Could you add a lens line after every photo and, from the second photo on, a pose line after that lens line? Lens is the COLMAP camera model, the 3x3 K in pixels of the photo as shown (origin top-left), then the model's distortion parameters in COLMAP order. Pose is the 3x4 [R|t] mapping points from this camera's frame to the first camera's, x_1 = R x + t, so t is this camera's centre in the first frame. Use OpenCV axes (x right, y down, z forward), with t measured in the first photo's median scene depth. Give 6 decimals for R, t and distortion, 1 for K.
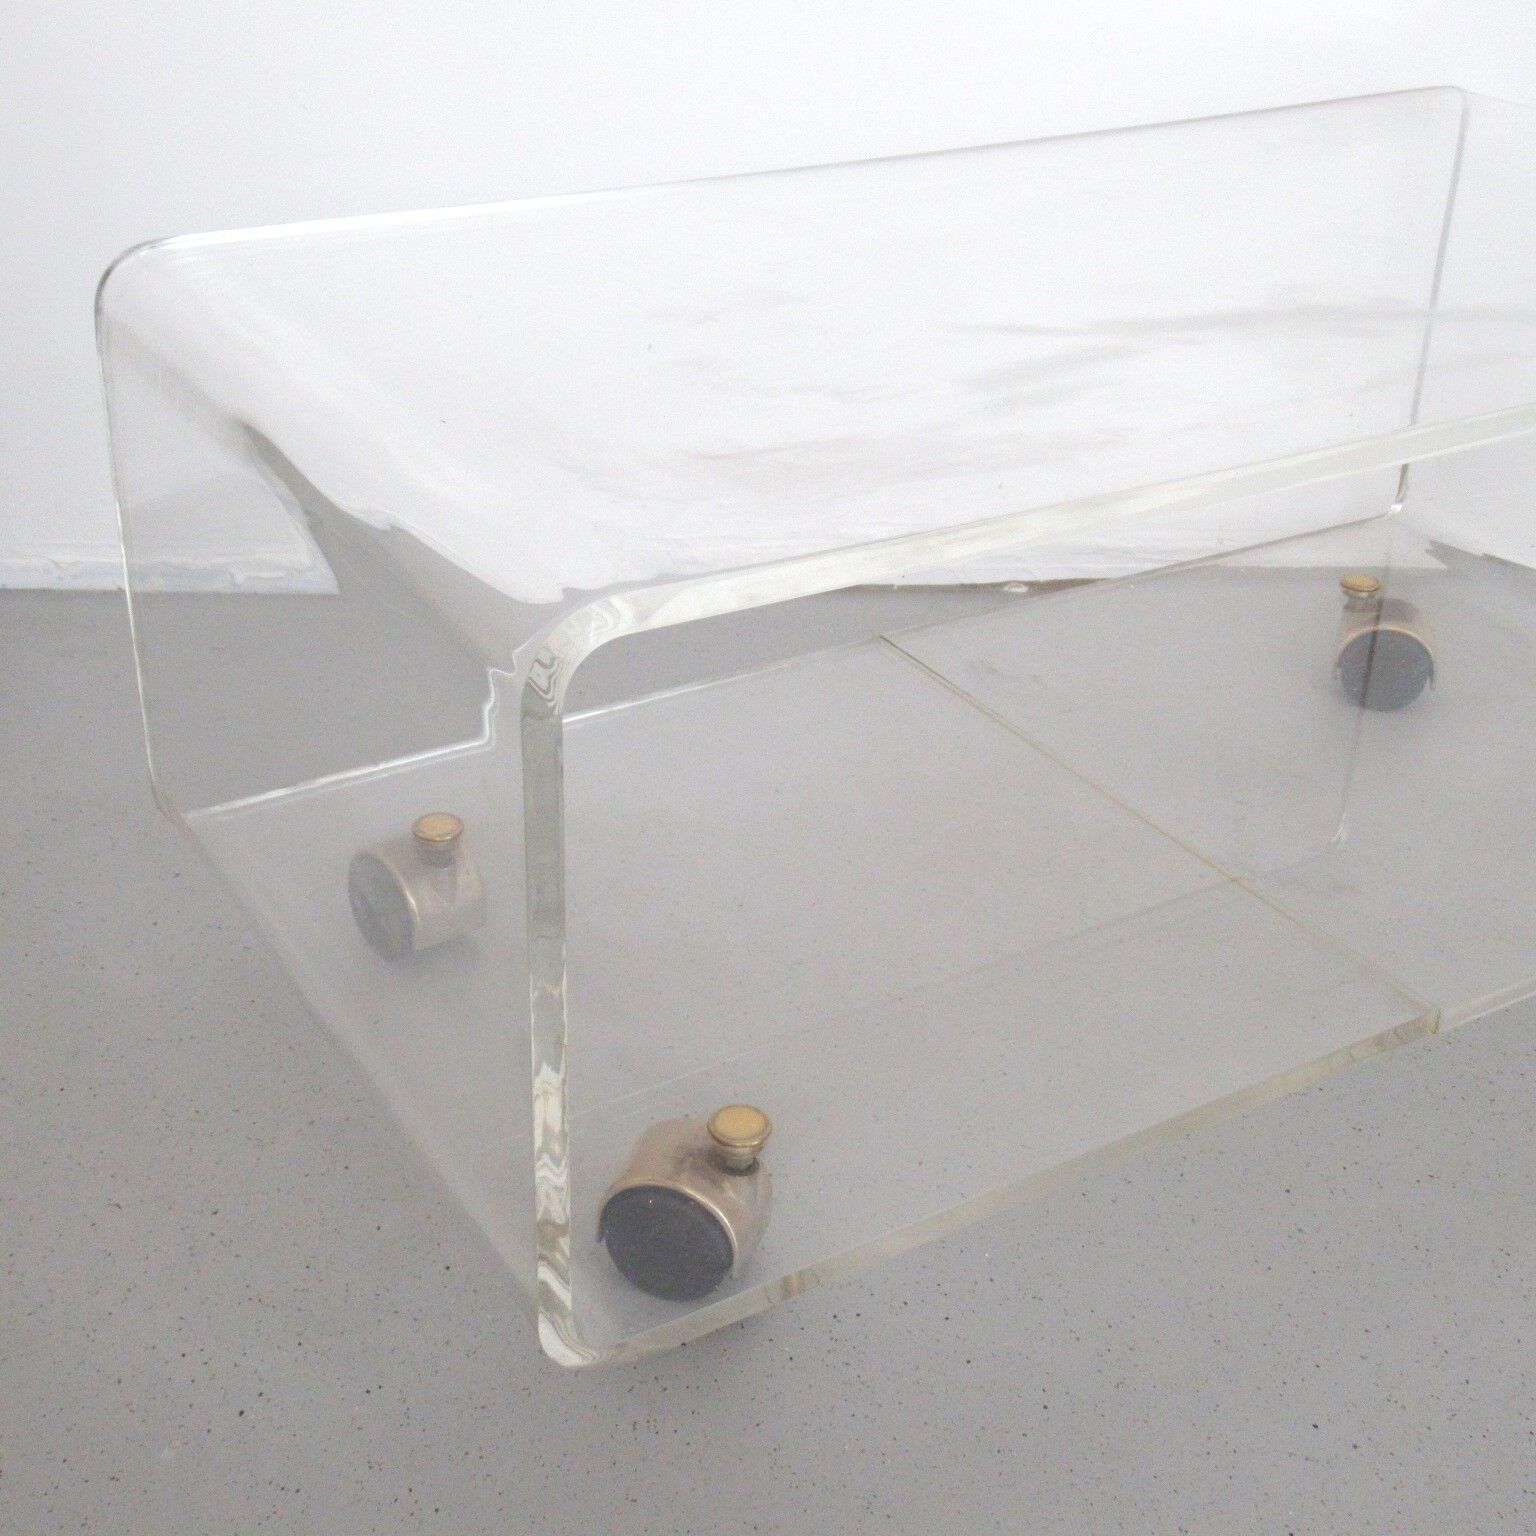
lens RADIAL K [[2103.4, 0, 770.1], [0, 2103.4, 760.6], [0, 0, 1]] dist [-0.006650, 0.000000]
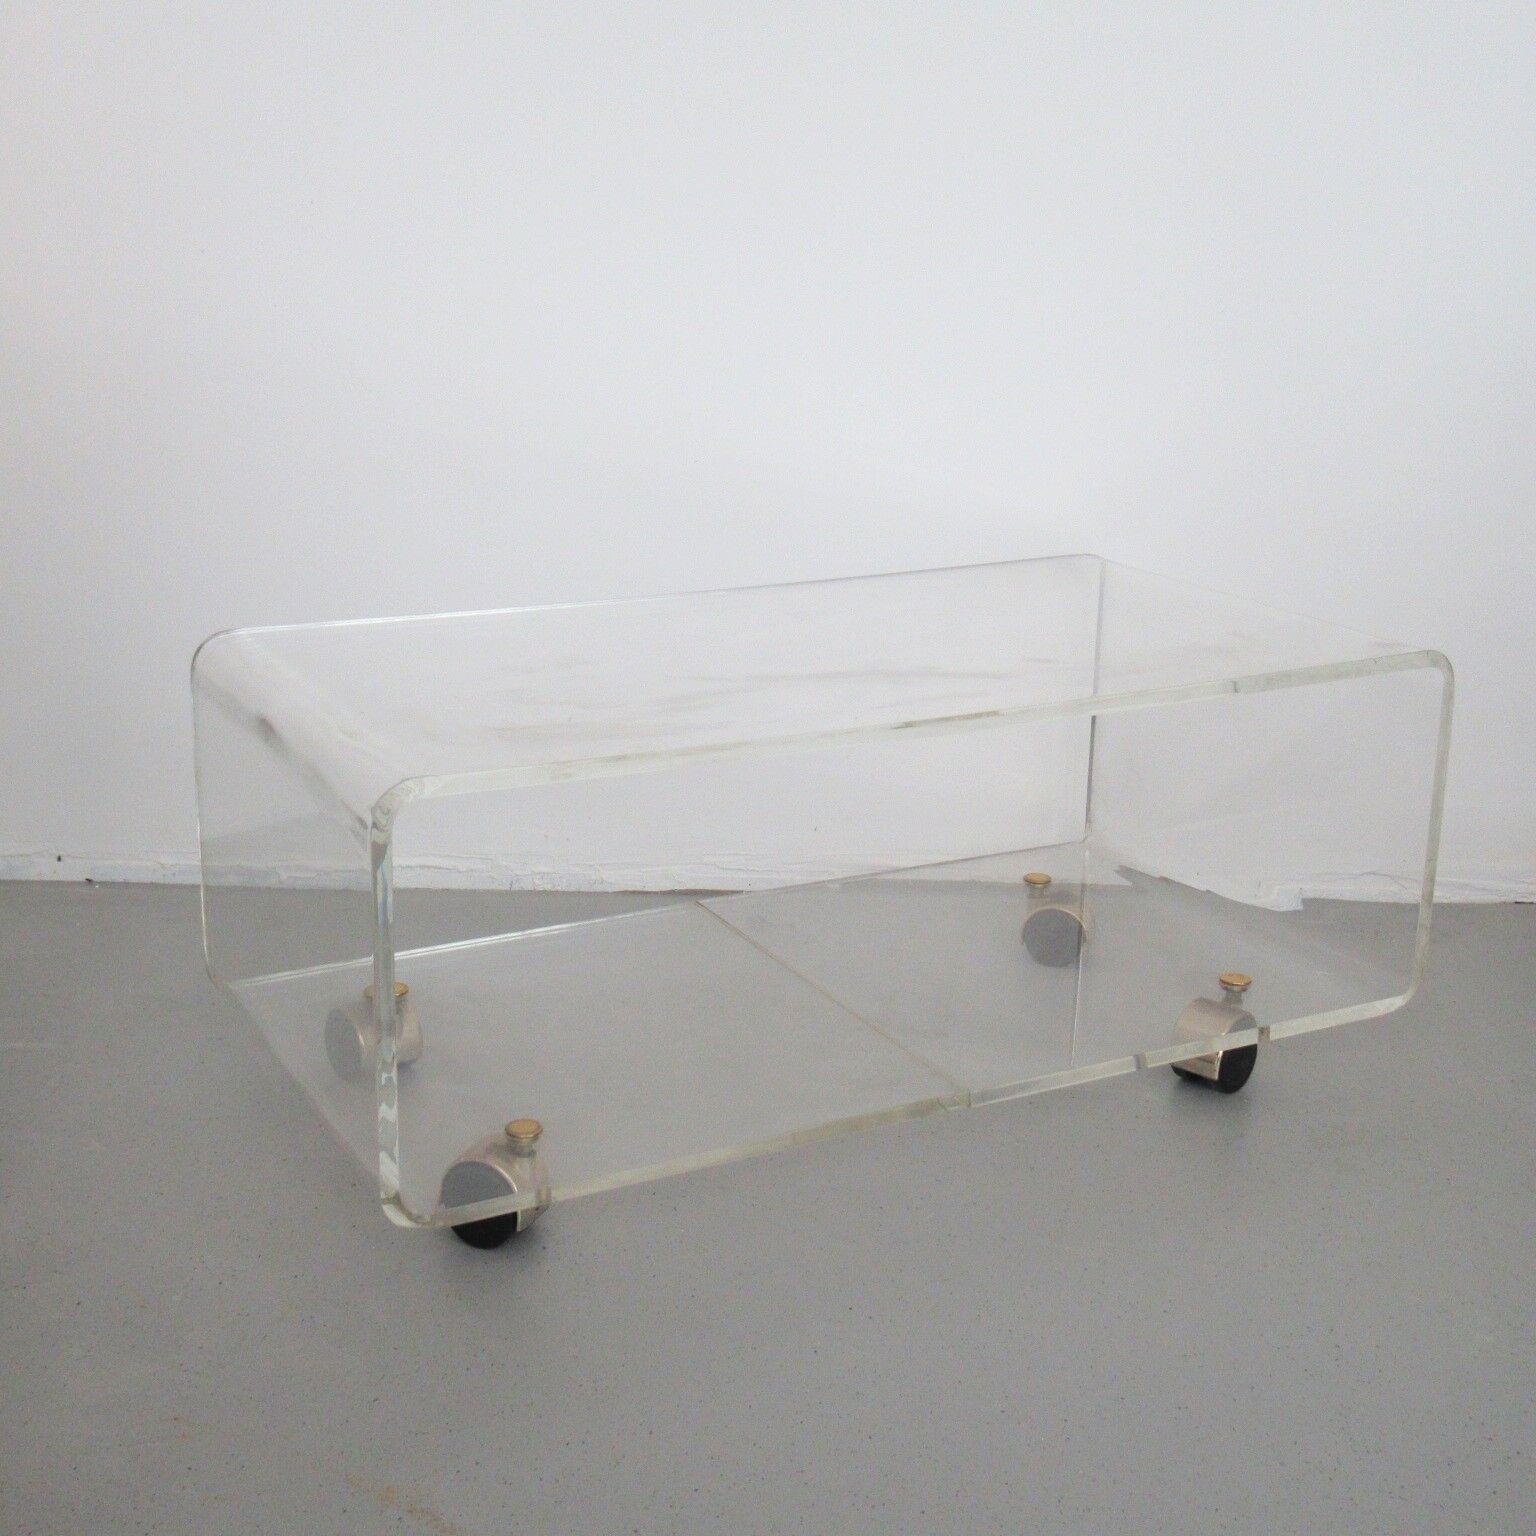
lens RADIAL K [[2103.4, 0, 766.5], [0, 2103.4, 772.4], [0, 0, 1]] dist [-0.006650, 0.000000]
pose [[0.998420, 0.006822, -0.055771, 0.221507], [-0.018969, 0.975250, -0.220289, 0.214192], [0.052888, 0.220999, 0.973839, -0.572544]]
